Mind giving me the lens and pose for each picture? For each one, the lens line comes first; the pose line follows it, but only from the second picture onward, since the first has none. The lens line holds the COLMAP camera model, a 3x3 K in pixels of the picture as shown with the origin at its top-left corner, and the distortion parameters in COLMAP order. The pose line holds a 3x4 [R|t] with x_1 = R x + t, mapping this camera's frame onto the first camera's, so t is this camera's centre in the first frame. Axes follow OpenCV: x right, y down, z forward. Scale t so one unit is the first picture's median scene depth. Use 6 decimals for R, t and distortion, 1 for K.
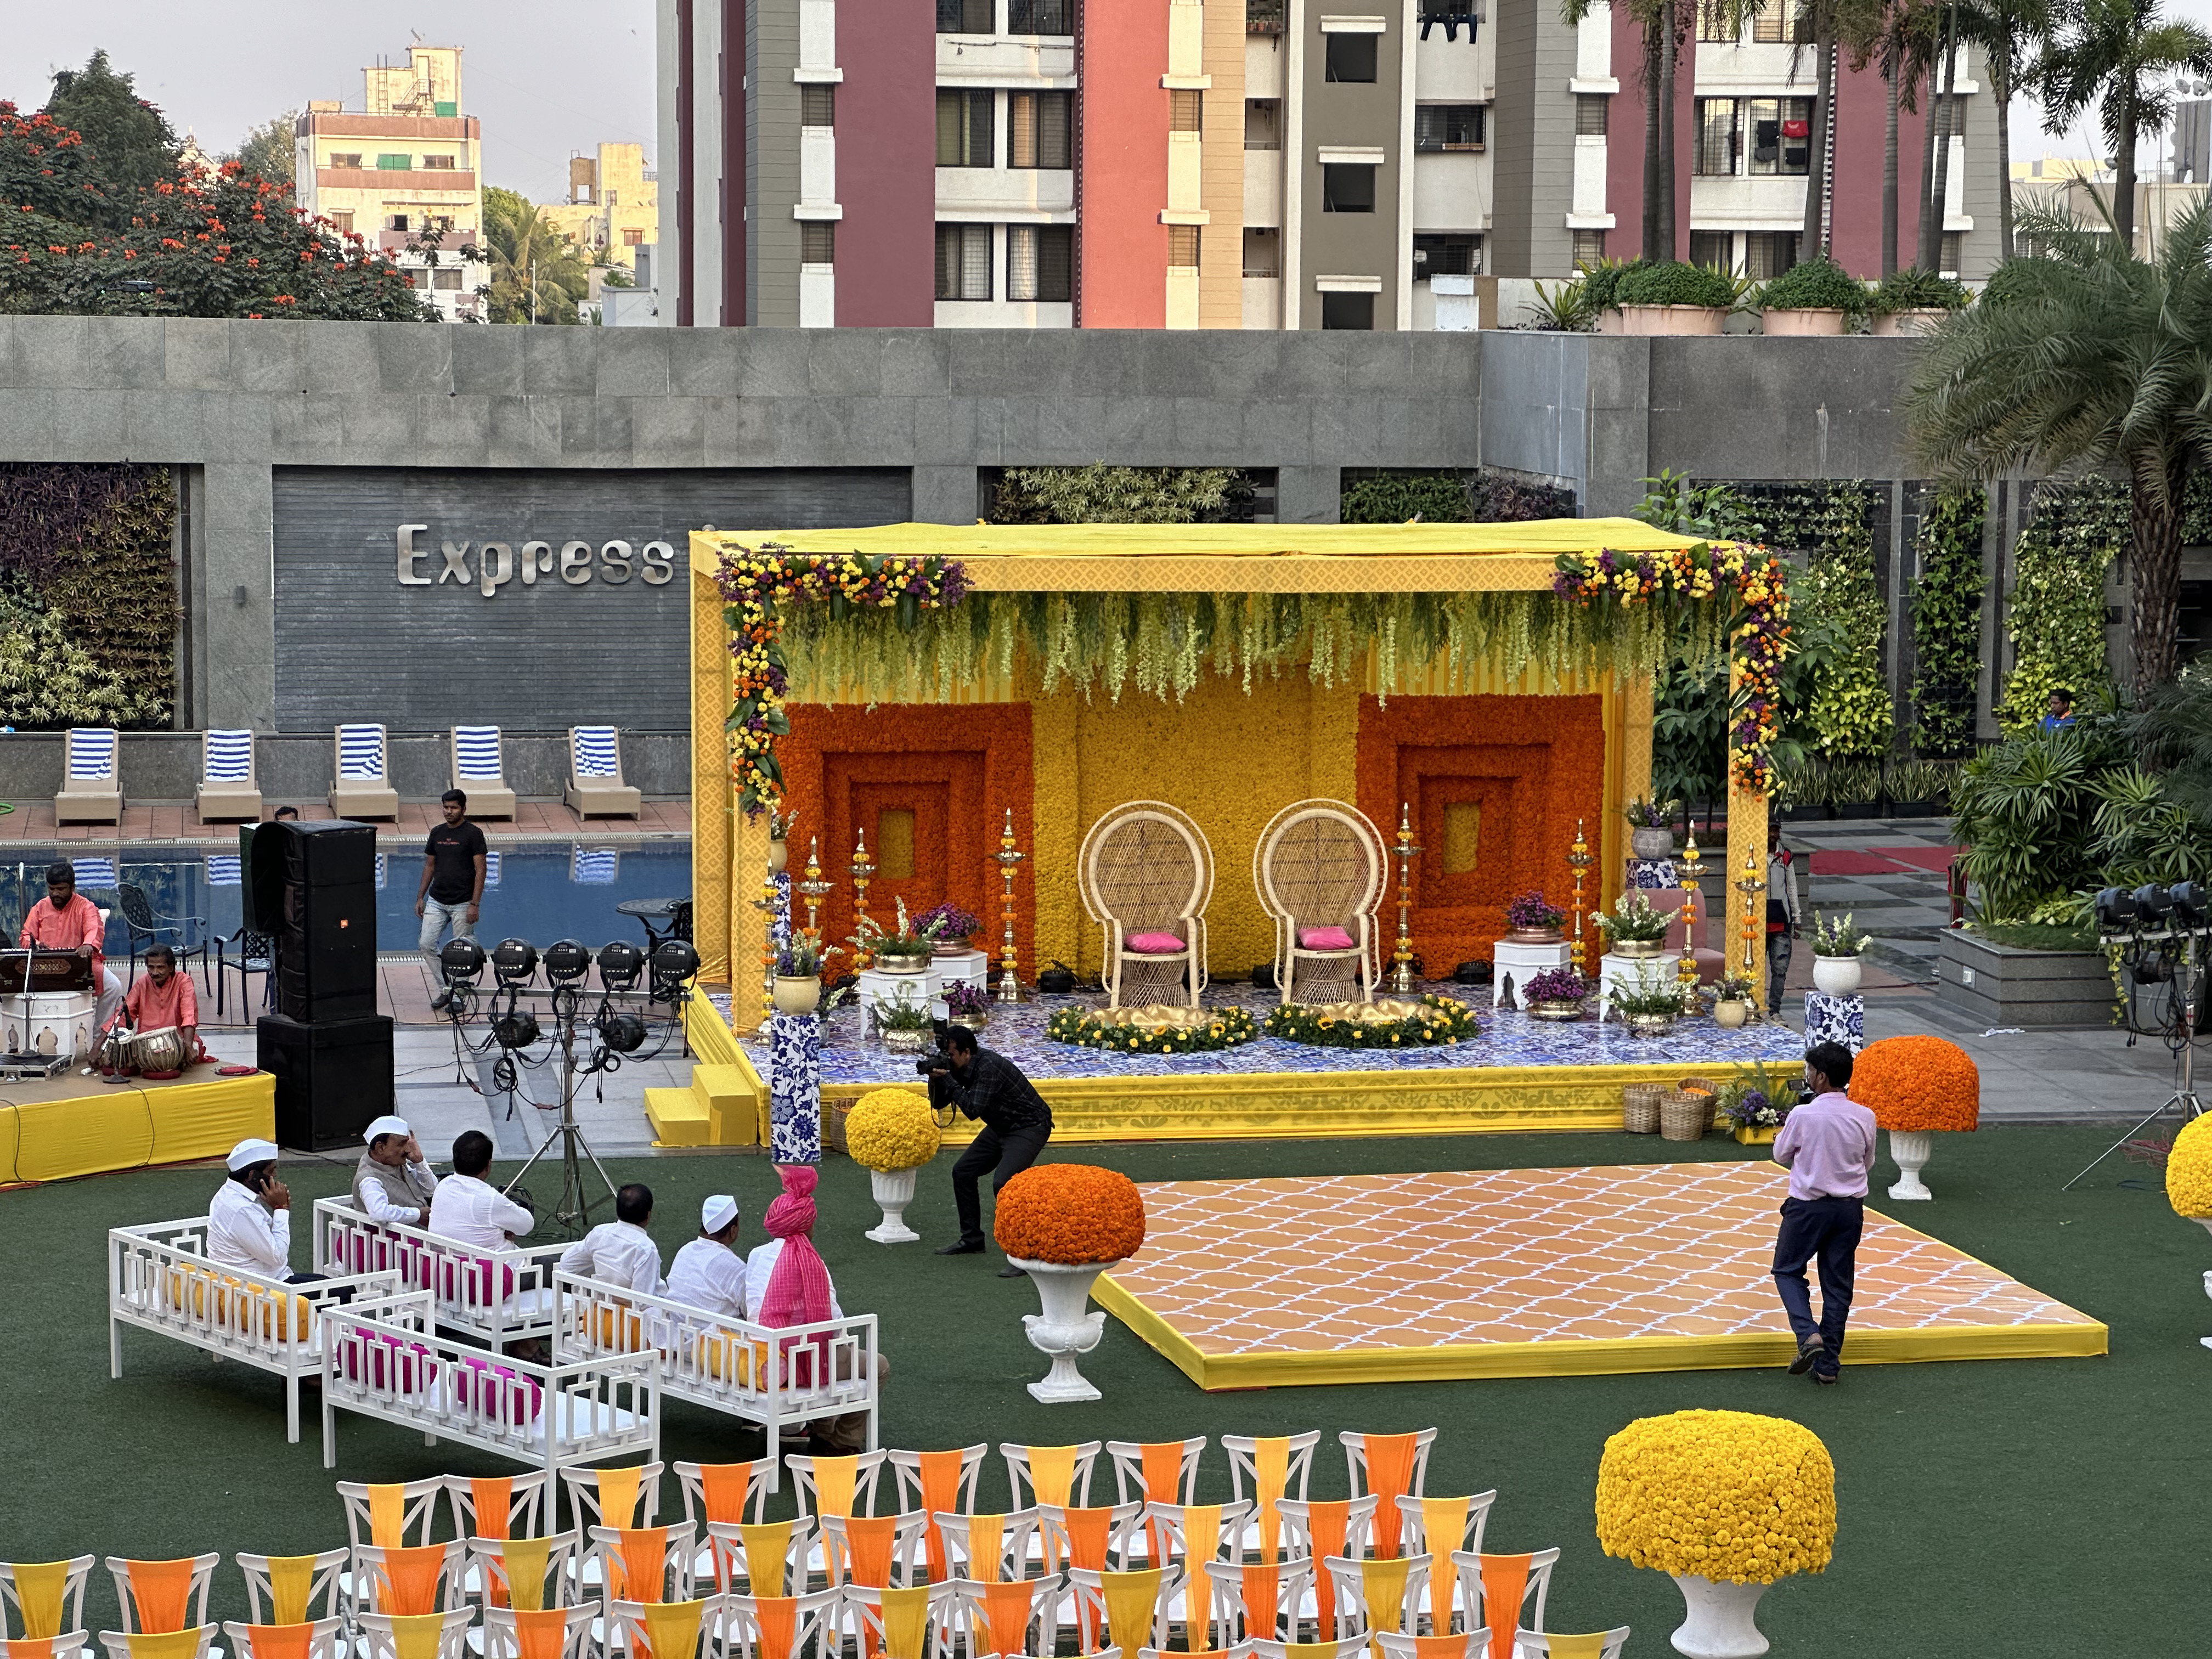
lens RADIAL K [[4962.4, 0, 1172.2], [0, 4962.4, 749.8], [0, 0, 1]] dist [0.125422, 0.000000]
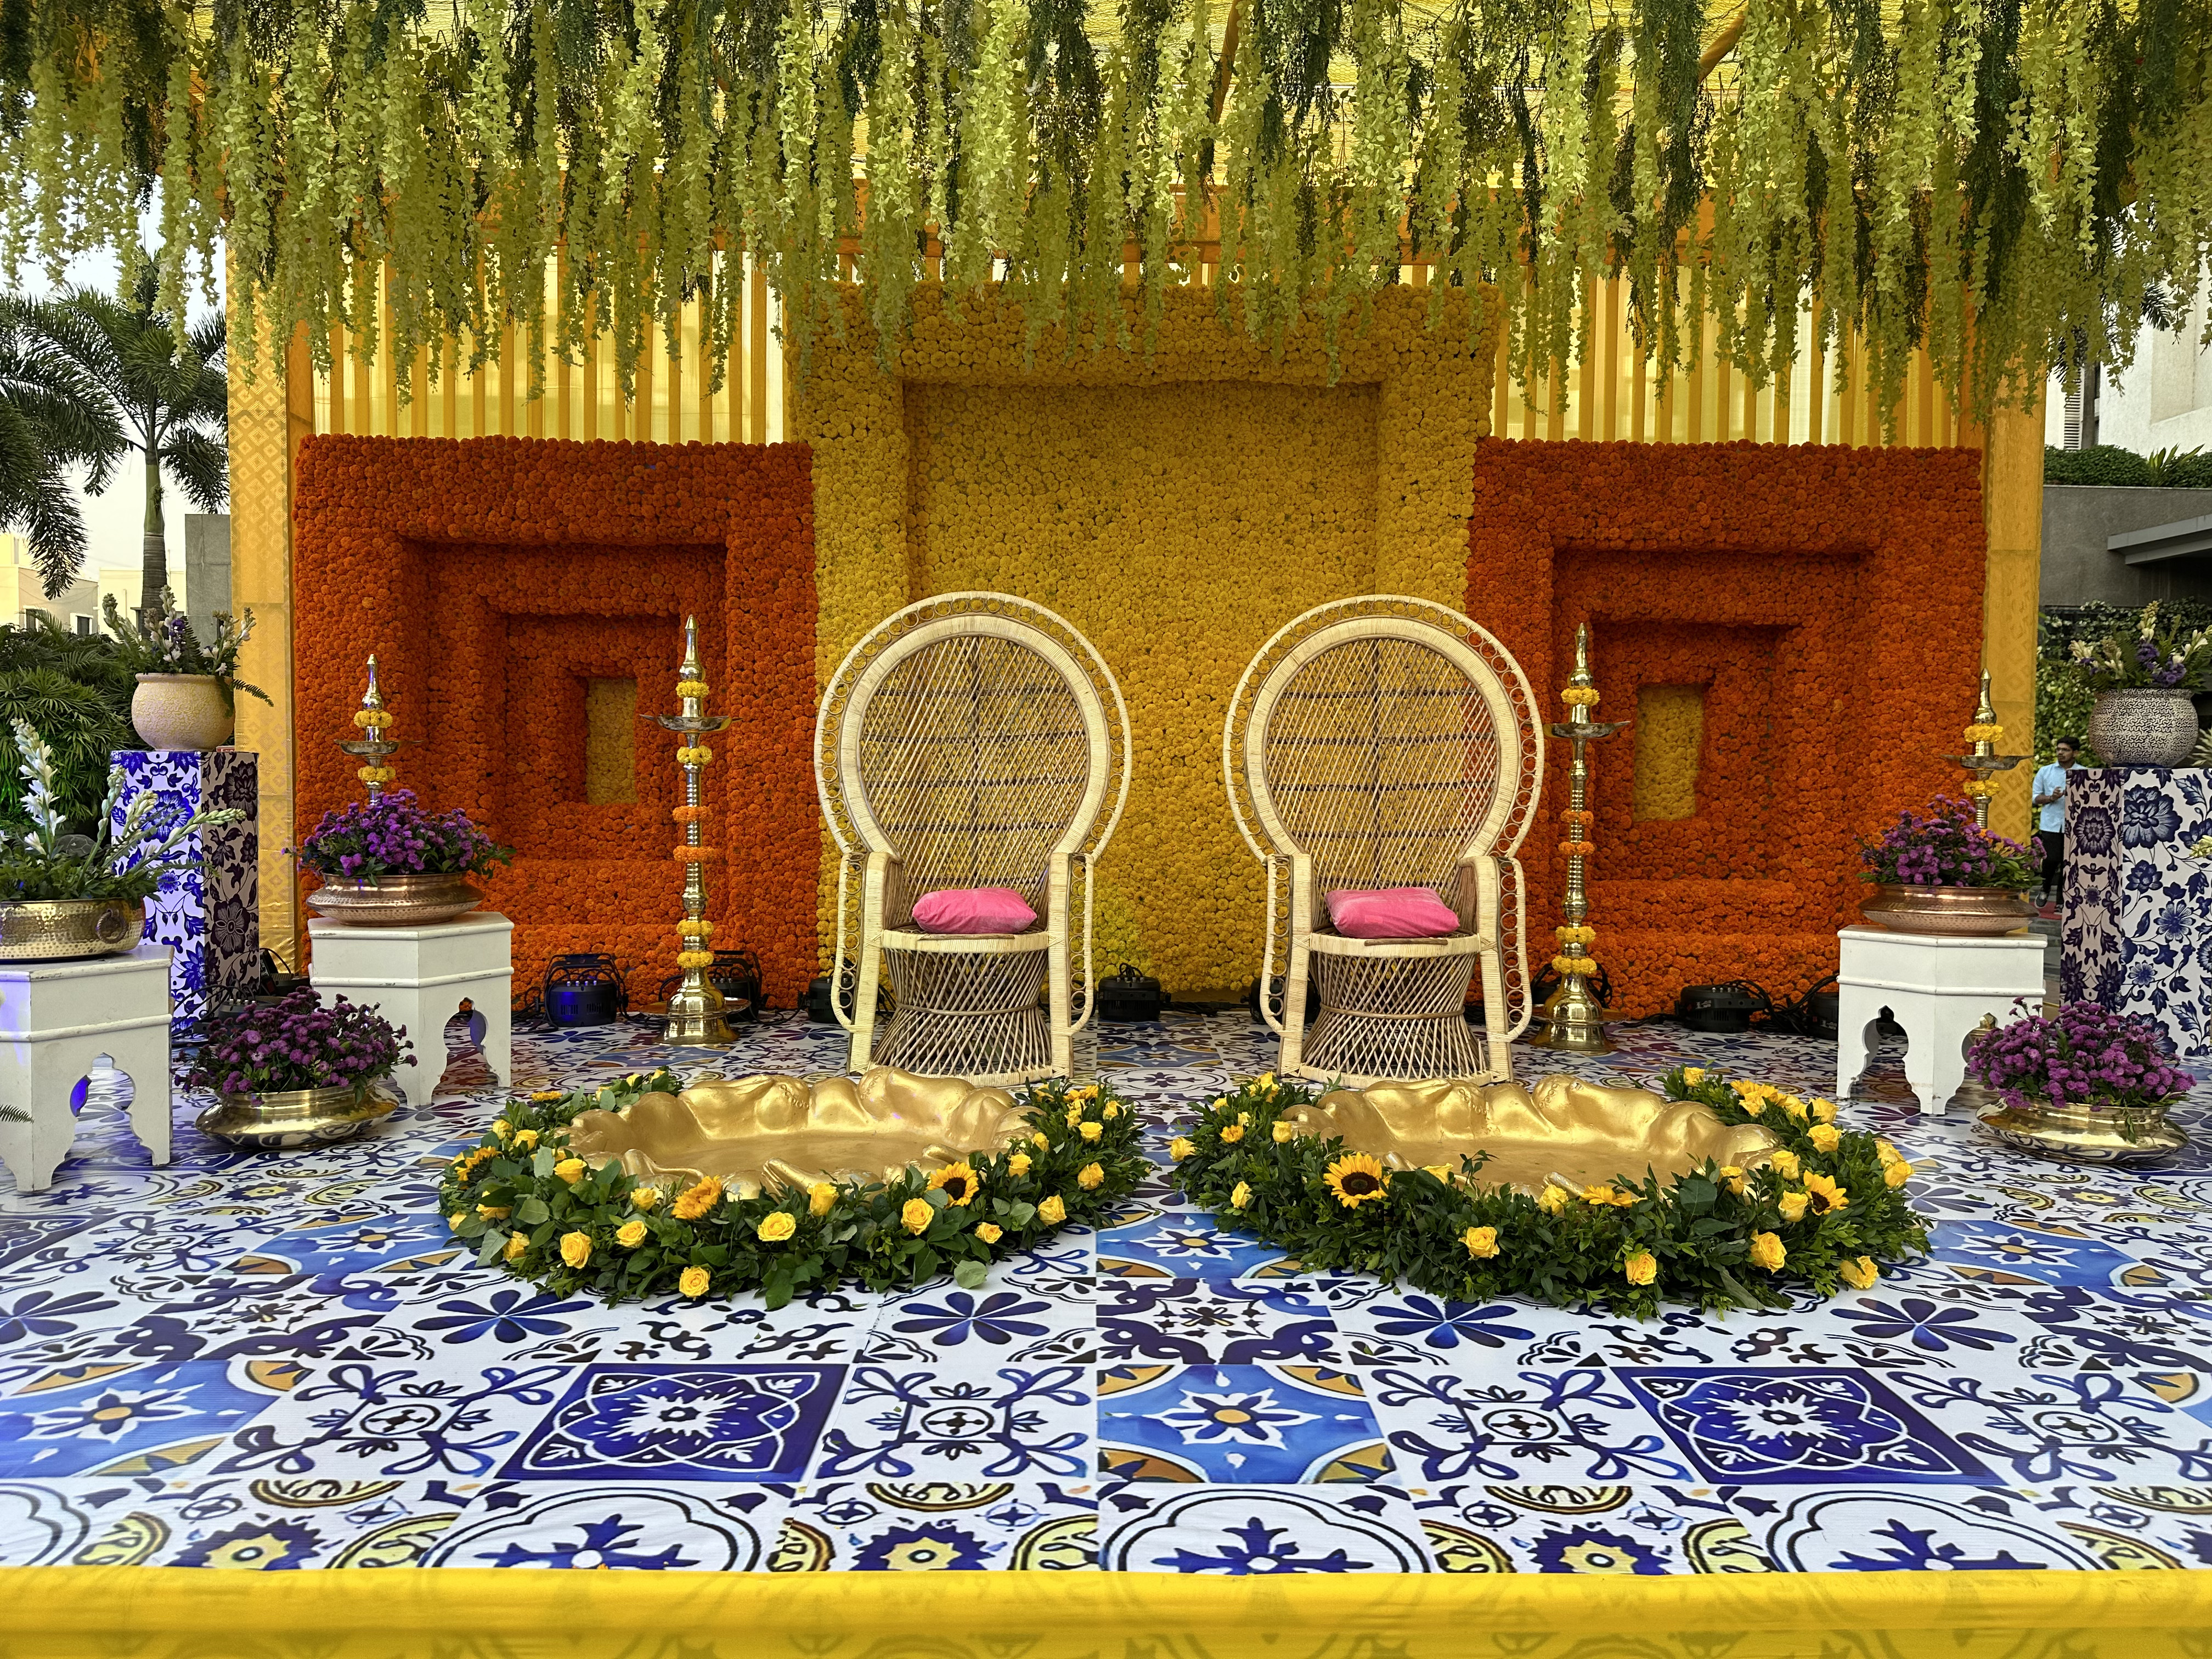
lens RADIAL K [[1561.6, 0, 1110.7], [0, 1561.6, 806.3], [0, 0, 1]] dist [0.065471, -0.057431]
pose [[0.983589, 0.005313, -0.180343, 0.031906], [-0.019151, 0.996994, -0.075076, 0.040130], [0.179402, 0.077298, 0.980734, 0.882091]]
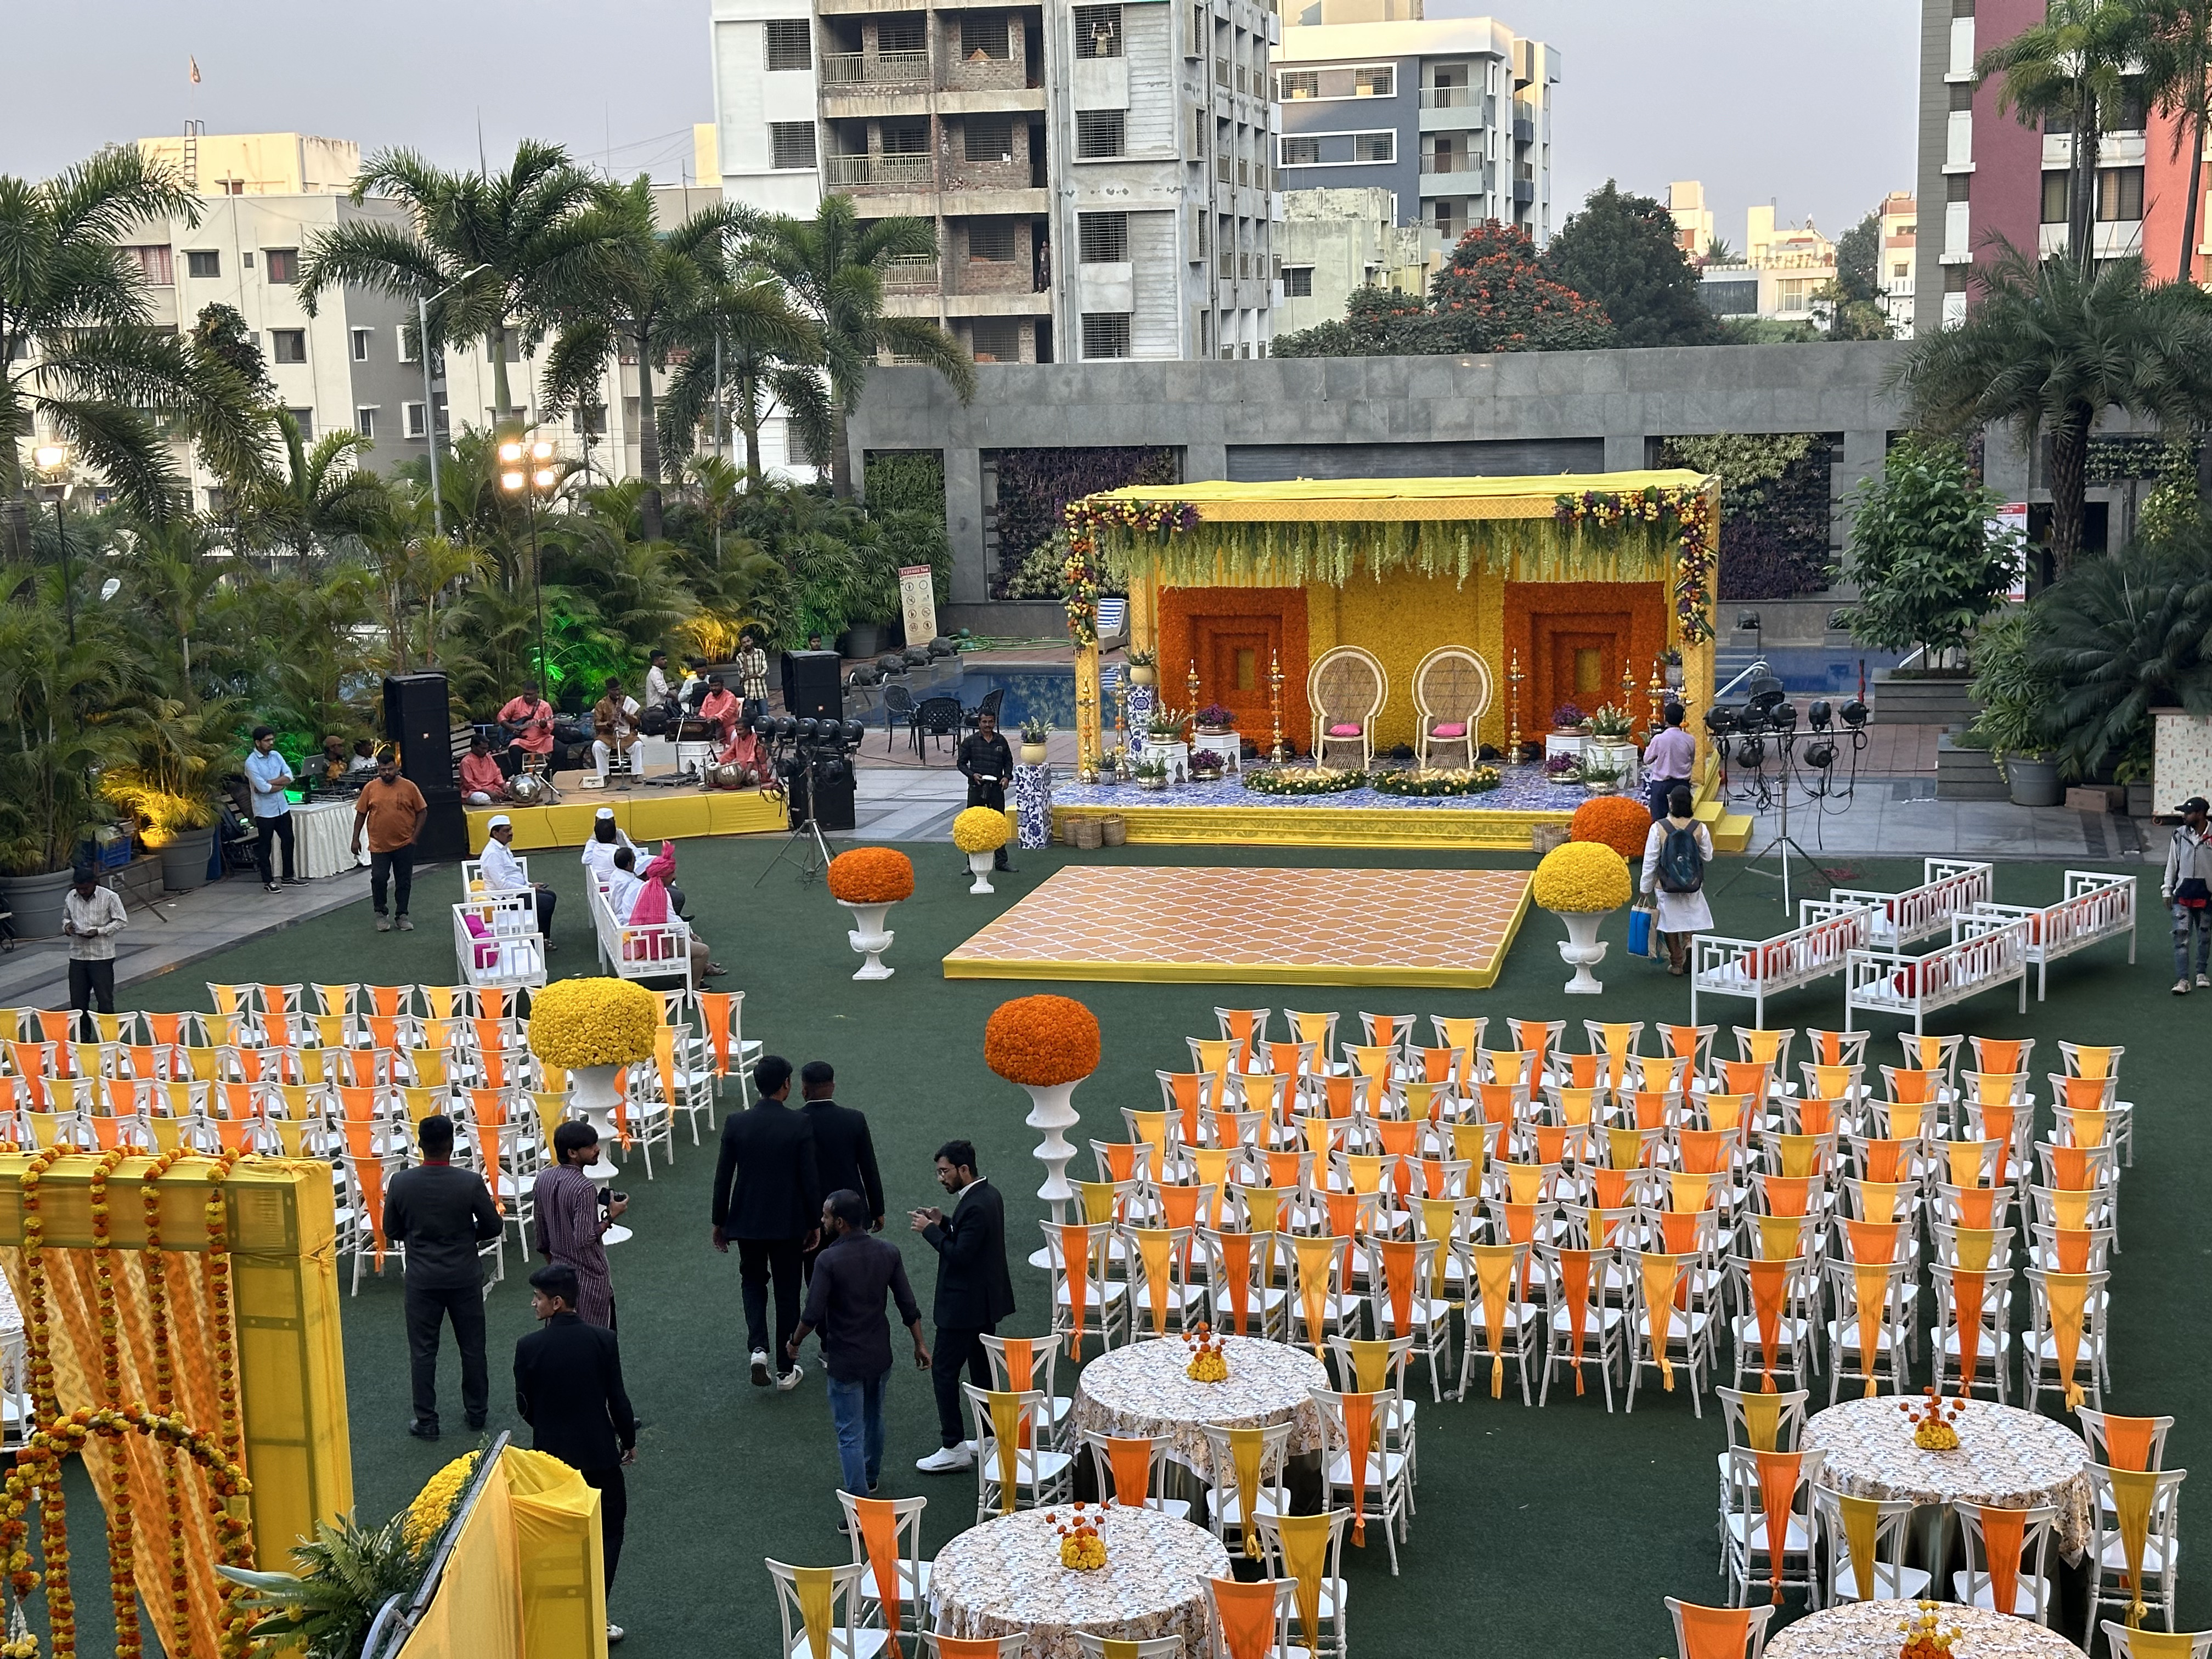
lens RADIAL K [[3065.6, 0, 1128.5], [0, 3065.6, 821.7], [0, 0, 1]] dist [0.154268, 0.000000]
pose [[0.902465, 0.036027, -0.429254, 0.380827], [-0.006252, 0.997487, 0.070573, -0.003201], [0.430717, -0.061006, 0.900423, 0.032277]]
